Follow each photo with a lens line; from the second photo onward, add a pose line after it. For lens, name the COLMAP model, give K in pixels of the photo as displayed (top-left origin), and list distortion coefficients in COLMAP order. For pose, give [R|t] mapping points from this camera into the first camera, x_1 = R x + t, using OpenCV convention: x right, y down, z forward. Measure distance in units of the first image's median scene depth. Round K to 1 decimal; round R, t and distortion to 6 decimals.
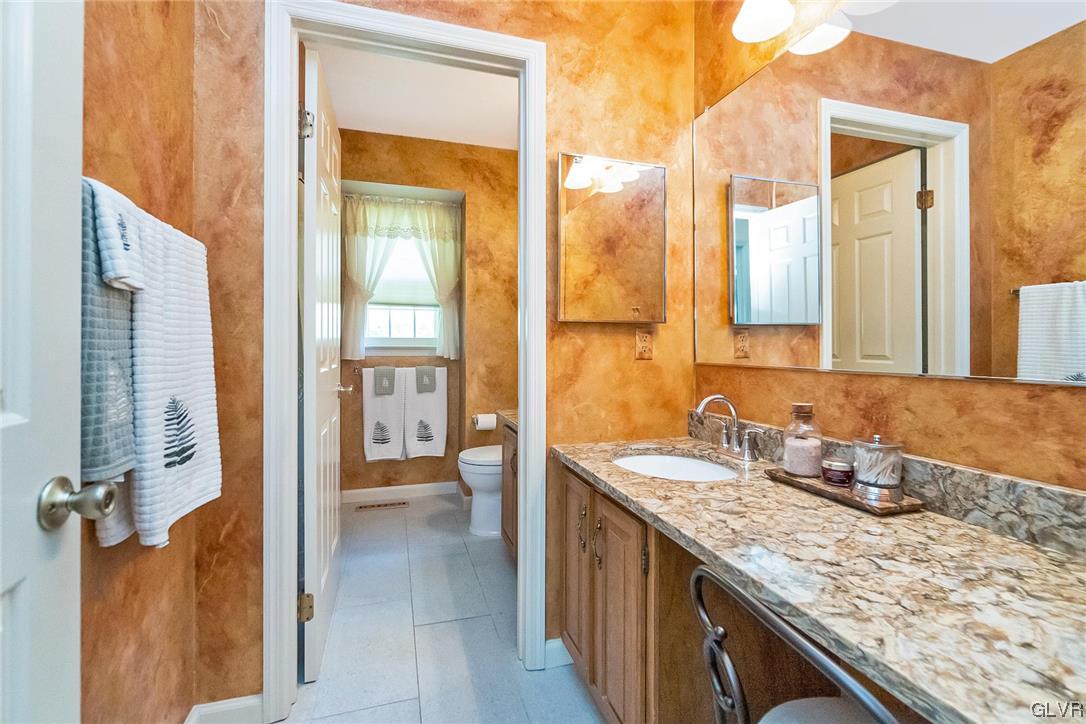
lens RADIAL K [[475.8, 0, 542.0], [0, 475.8, 351.6], [0, 0, 1]] dist [-0.004080, 0.001060]
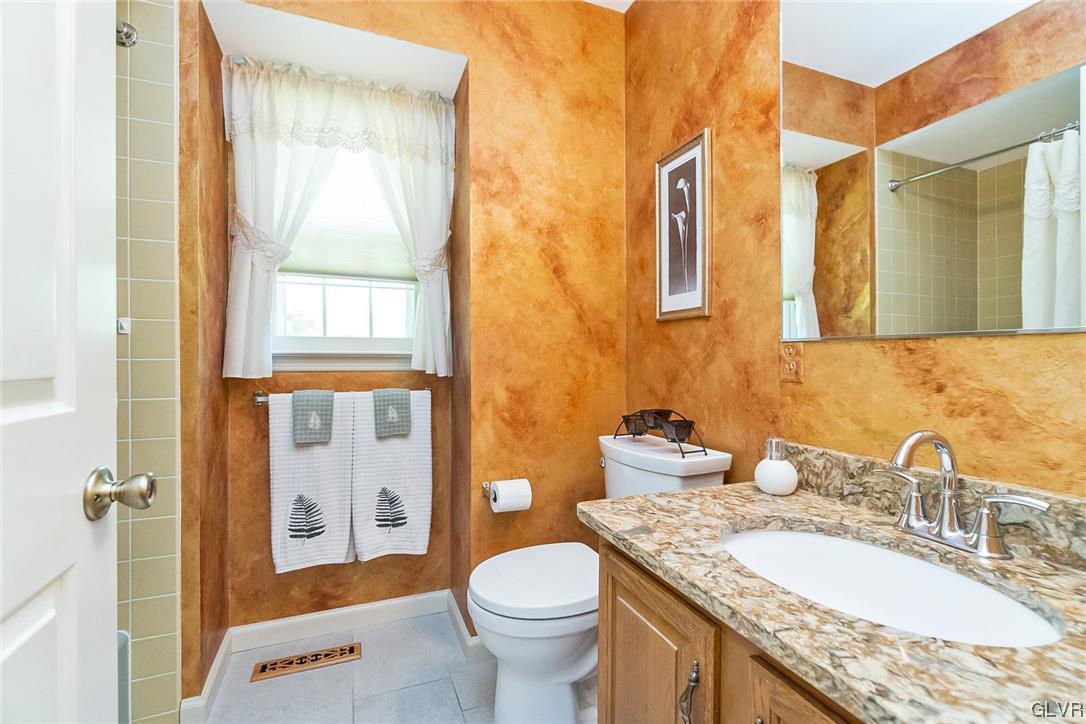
lens RADIAL K [[475.8, 0, 540.1], [0, 475.8, 364.4], [0, 0, 1]] dist [-0.004080, 0.001060]
pose [[0.997077, -0.005372, 0.076217, -0.120357], [0.005561, 0.999982, -0.002271, 0.004577], [-0.076204, 0.002688, 0.997089, 0.459014]]
